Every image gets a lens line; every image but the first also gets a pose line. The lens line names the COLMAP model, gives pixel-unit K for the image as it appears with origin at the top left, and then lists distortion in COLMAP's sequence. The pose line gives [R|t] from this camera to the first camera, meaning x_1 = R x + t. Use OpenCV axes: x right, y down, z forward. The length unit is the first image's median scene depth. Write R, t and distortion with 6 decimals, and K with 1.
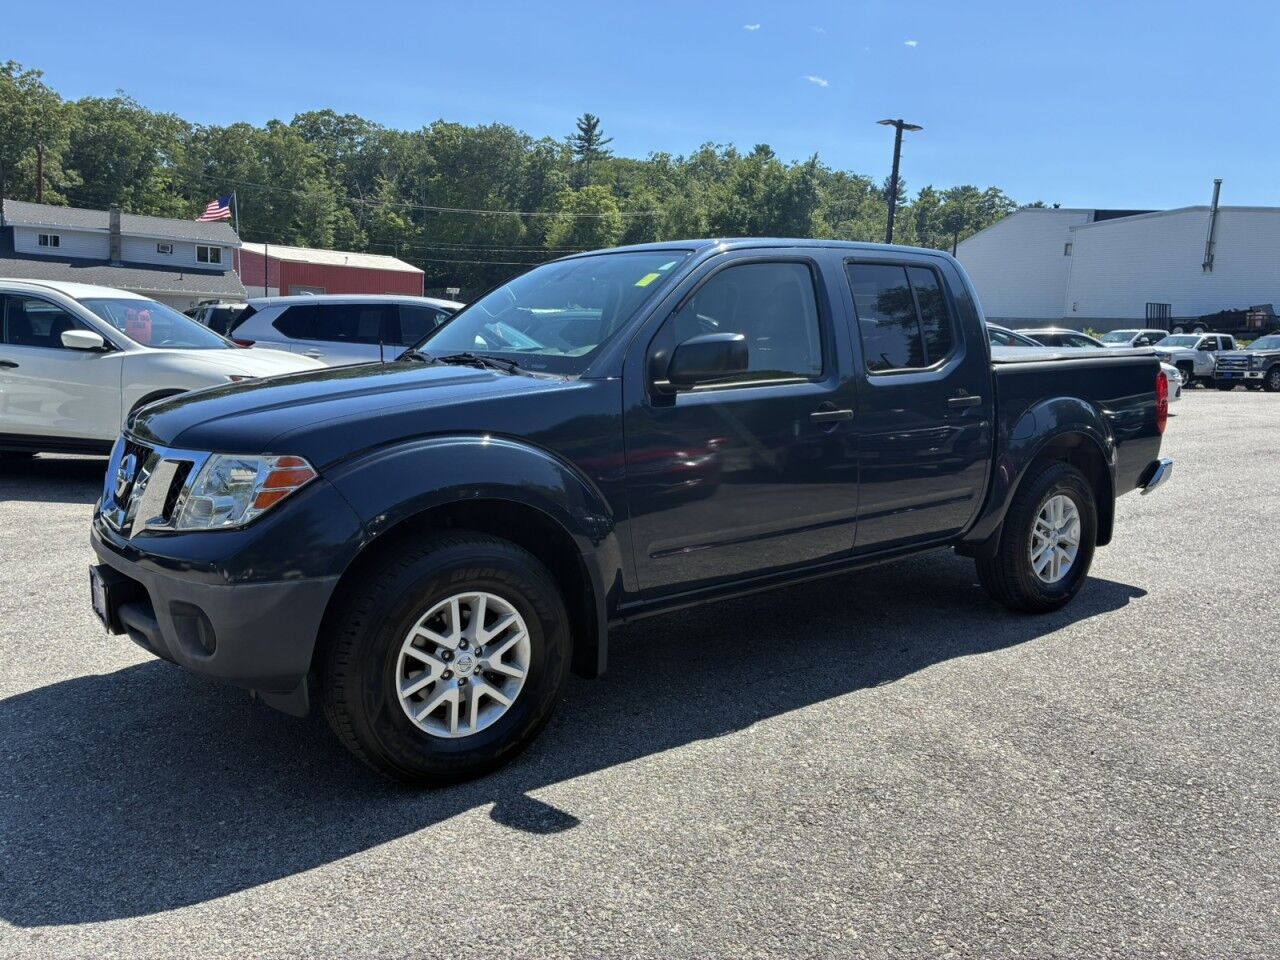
lens RADIAL K [[974.2, 0, 635.2], [0, 974.2, 483.7], [0, 0, 1]] dist [0.056294, -0.069455]
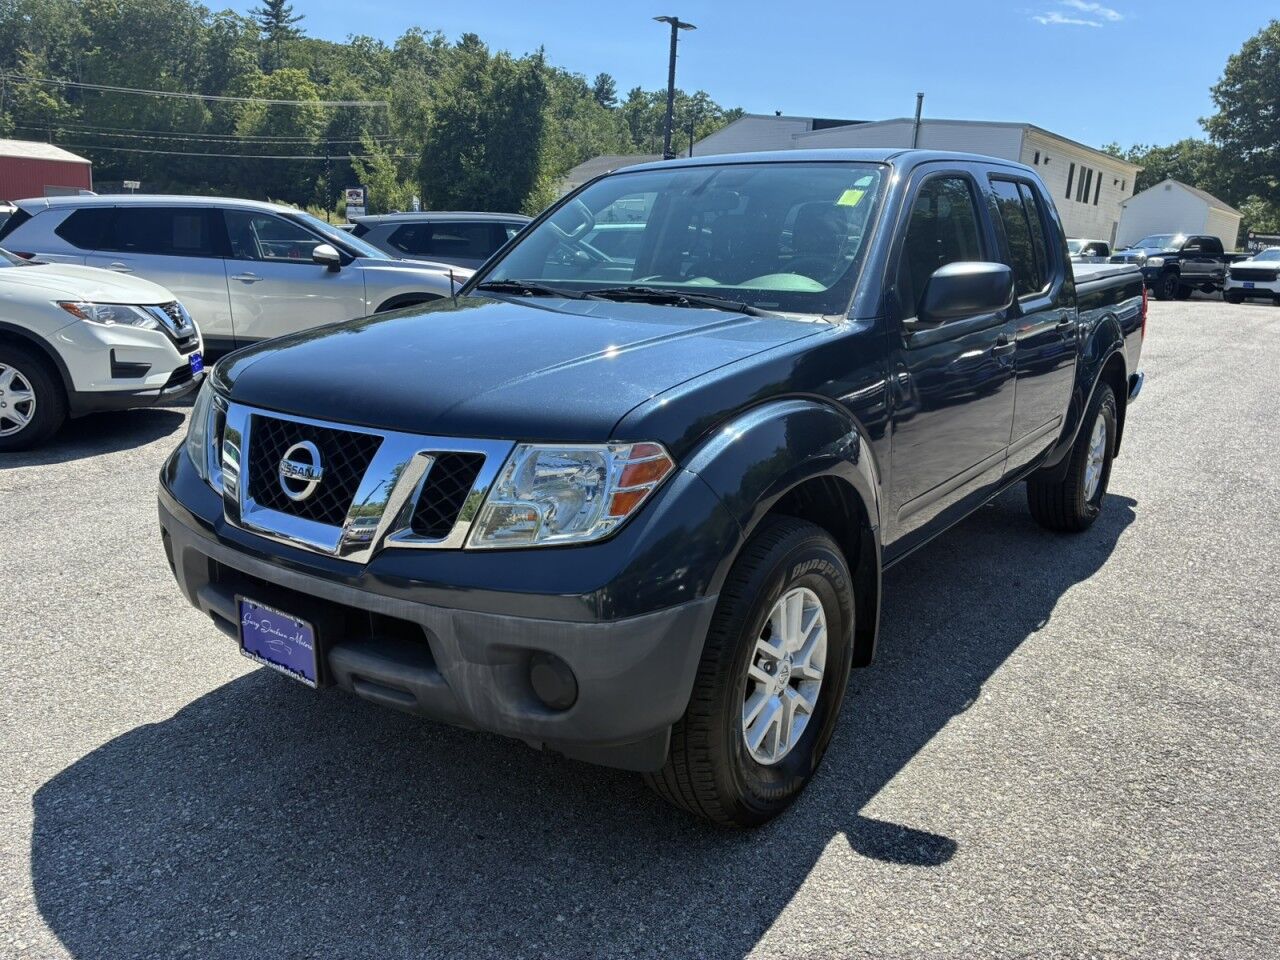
lens RADIAL K [[974.2, 0, 631.7], [0, 974.2, 480.1], [0, 0, 1]] dist [0.056294, -0.069455]
pose [[0.960119, -0.066360, 0.271602, -0.023674], [0.041026, 0.994349, 0.097917, -0.003062], [-0.276565, -0.082869, 0.957416, 0.011766]]
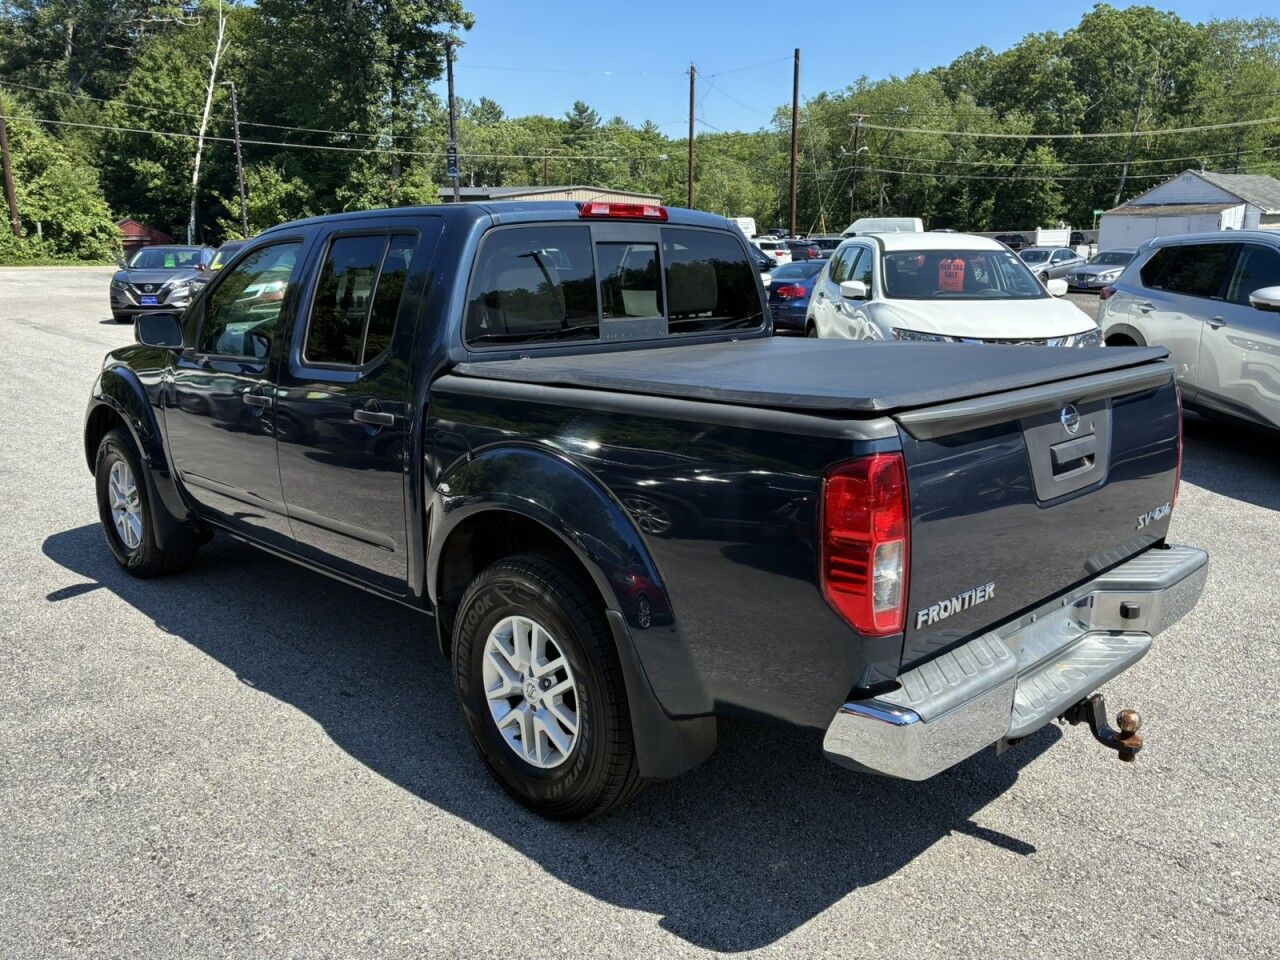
lens RADIAL K [[1037.4, 0, 644.2], [0, 1037.4, 487.8], [0, 0, 1]] dist [0.054731, -0.063496]
pose [[0.118419, 0.208115, -0.970909, 0.076471], [-0.143519, 0.971110, 0.190653, -0.014276], [0.982537, 0.116767, 0.144866, 0.073881]]
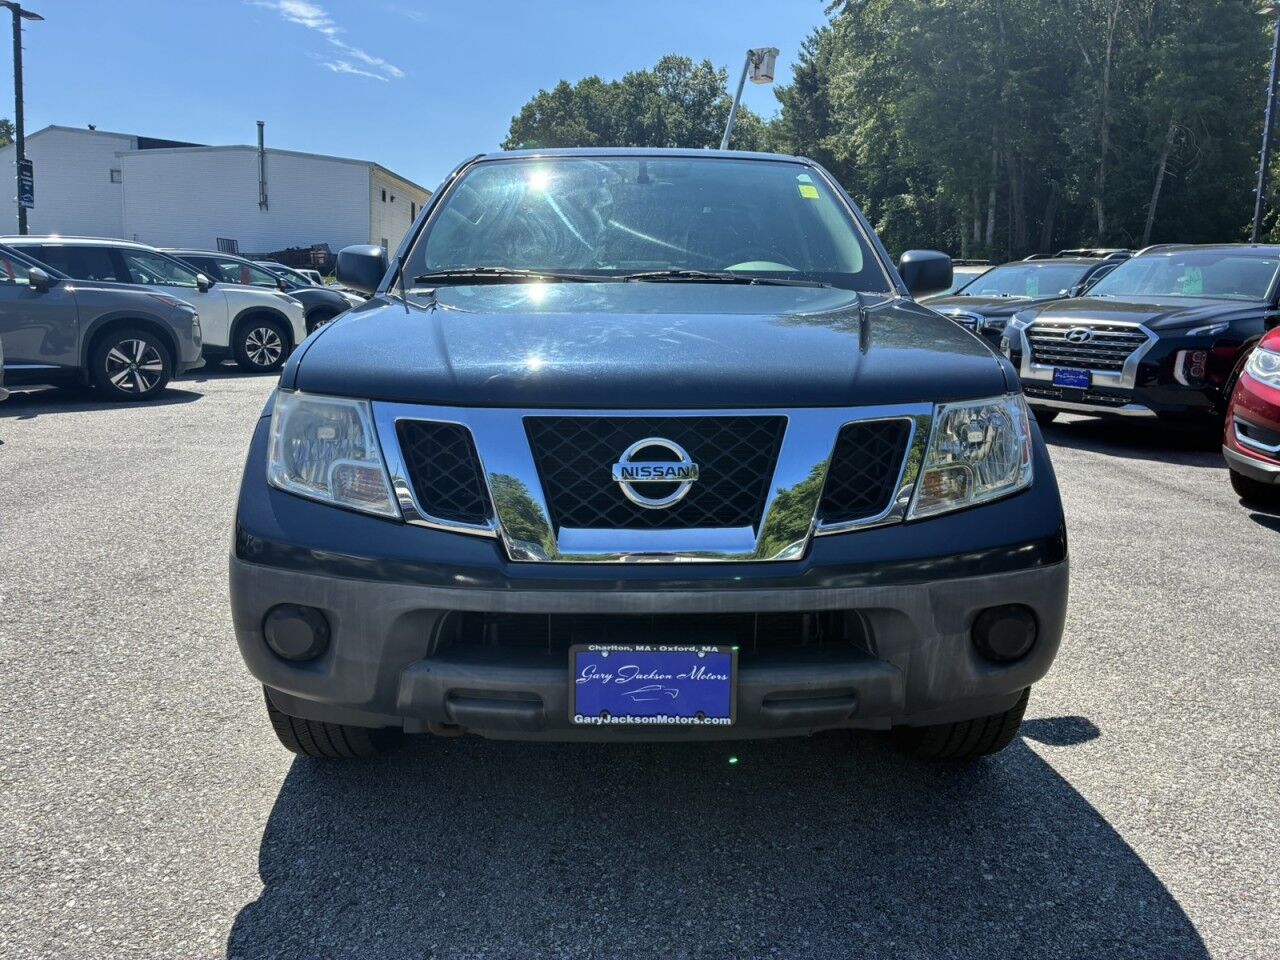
lens RADIAL K [[974.2, 0, 646.0], [0, 974.2, 485.8], [0, 0, 1]] dist [0.056294, -0.069455]
pose [[0.581406, -0.166463, 0.796403, -0.048874], [0.114500, 0.985845, 0.122471, -0.003607], [-0.805517, 0.019983, 0.592236, 0.032232]]
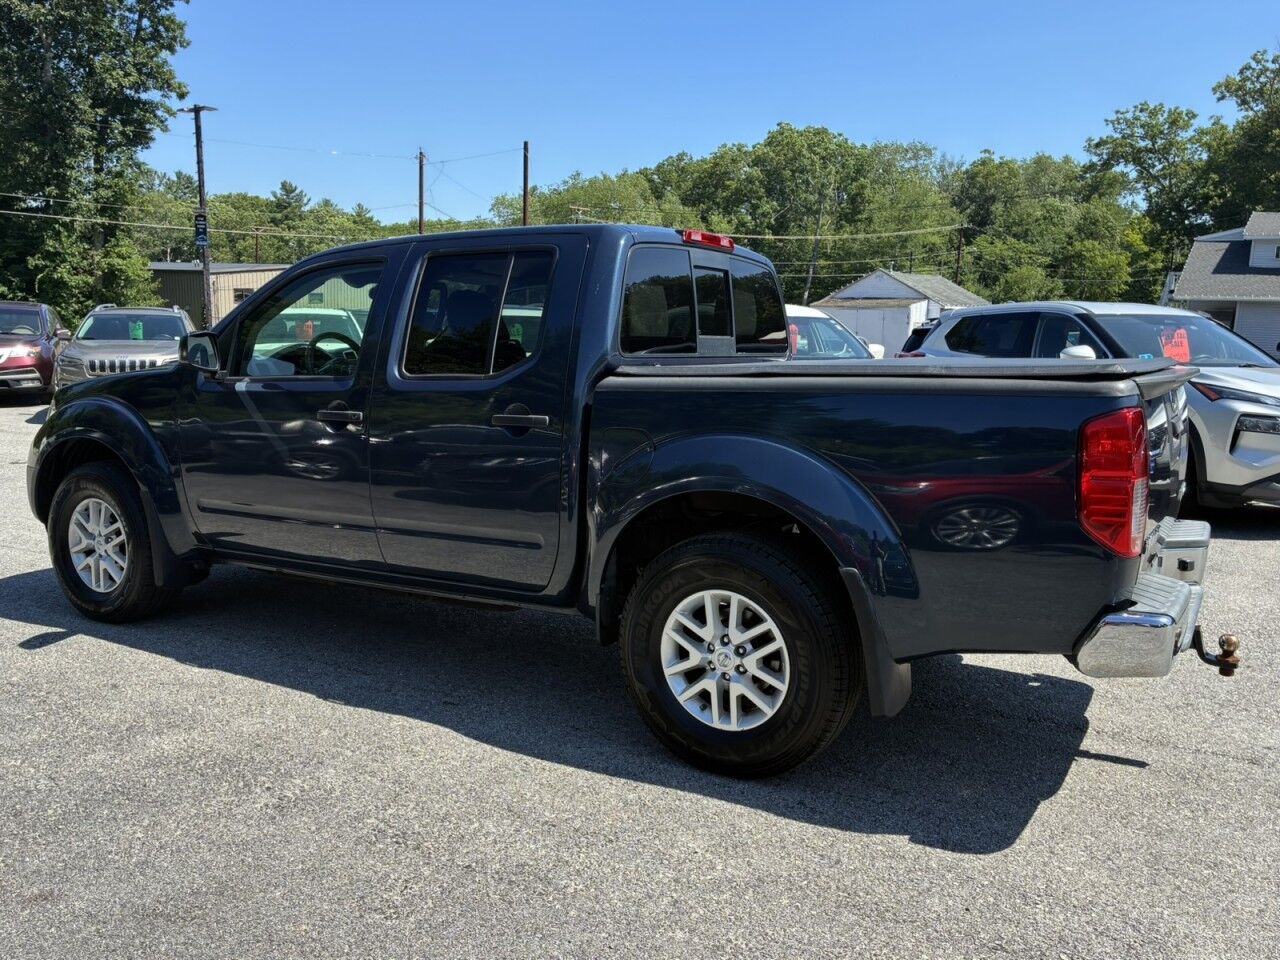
lens RADIAL K [[1046.5, 0, 620.7], [0, 1046.5, 491.9], [0, 0, 1]] dist [0.046419, -0.045642]
pose [[0.360813, 0.127295, -0.923910, 0.076666], [-0.147893, 0.985916, 0.078082, -0.006995], [0.920837, 0.108467, 0.374557, 0.051887]]
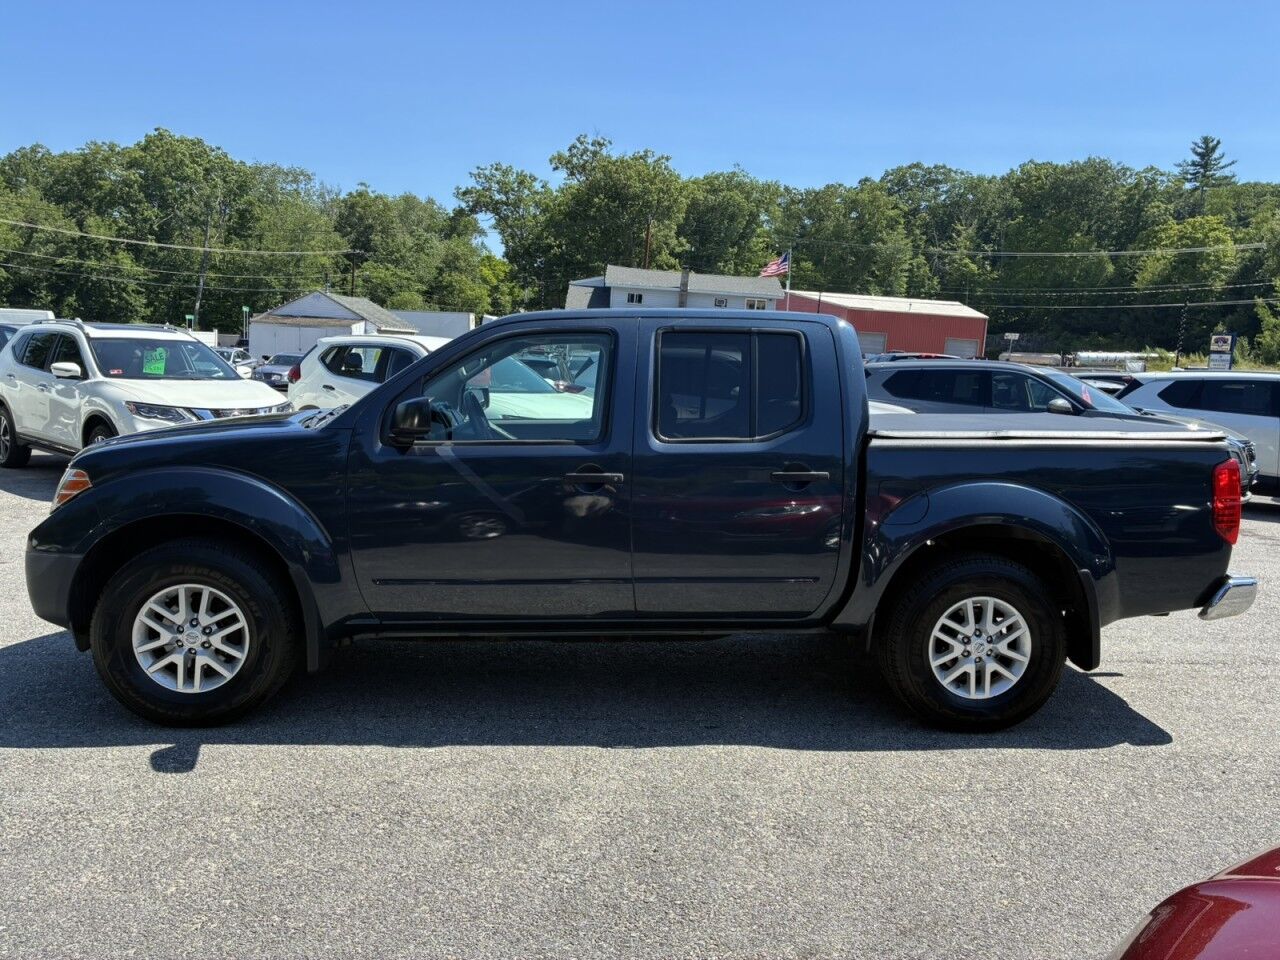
lens RADIAL K [[974.2, 0, 639.7], [0, 974.2, 482.8], [0, 0, 1]] dist [0.056294, -0.069455]
pose [[0.834602, 0.080974, -0.544869, 0.047932], [-0.105654, 0.994303, -0.014069, -0.003213], [0.540626, 0.069310, 0.838403, 0.009148]]
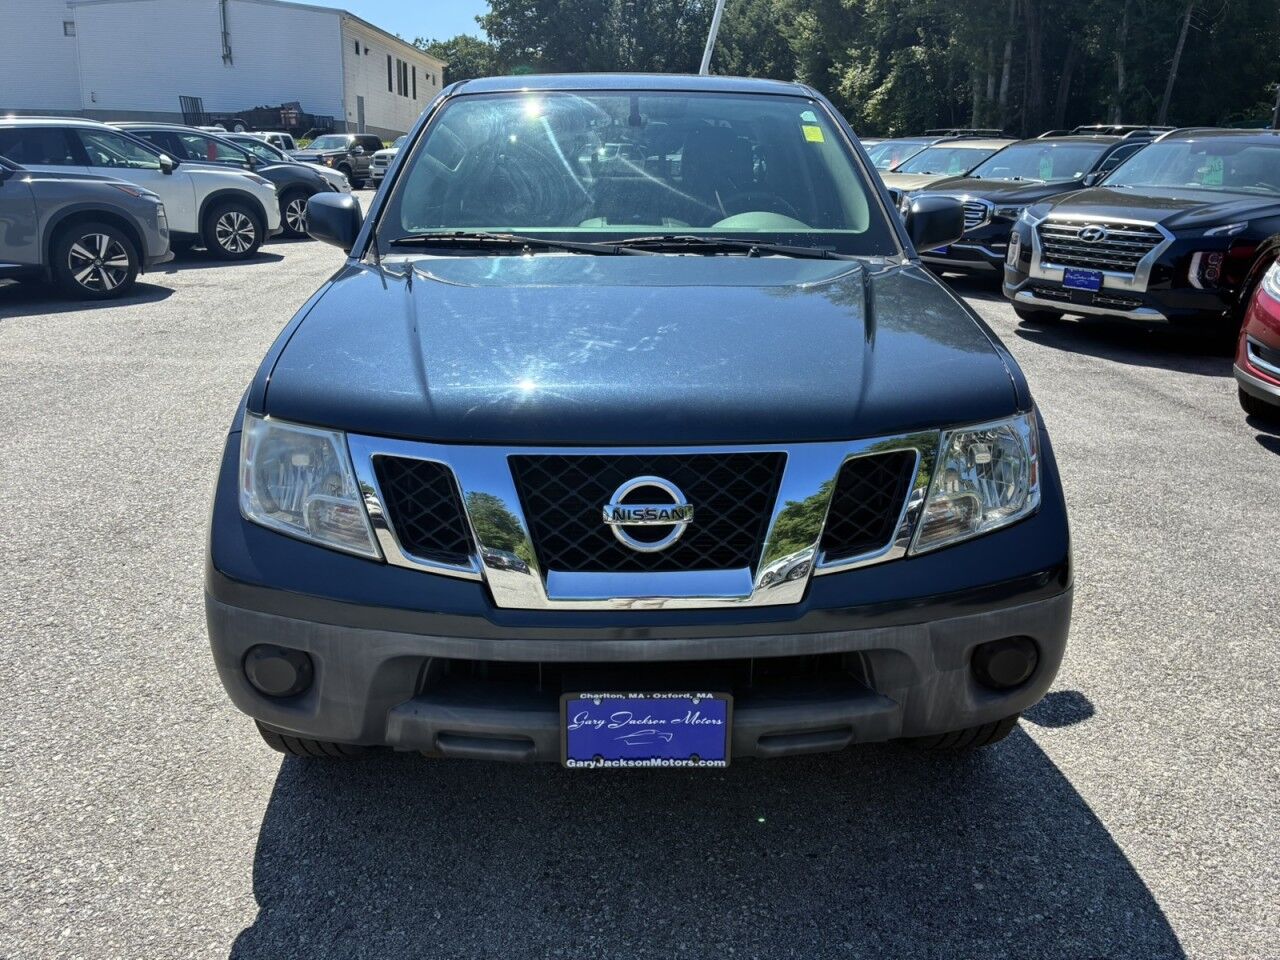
lens RADIAL K [[993.0, 0, 656.3], [0, 993.0, 481.7], [0, 0, 1]] dist [0.055453, -0.067814]
pose [[0.568546, -0.268124, 0.777731, -0.047105], [0.115717, 0.962061, 0.247079, -0.008237], [-0.814472, -0.050479, 0.578003, 0.032733]]
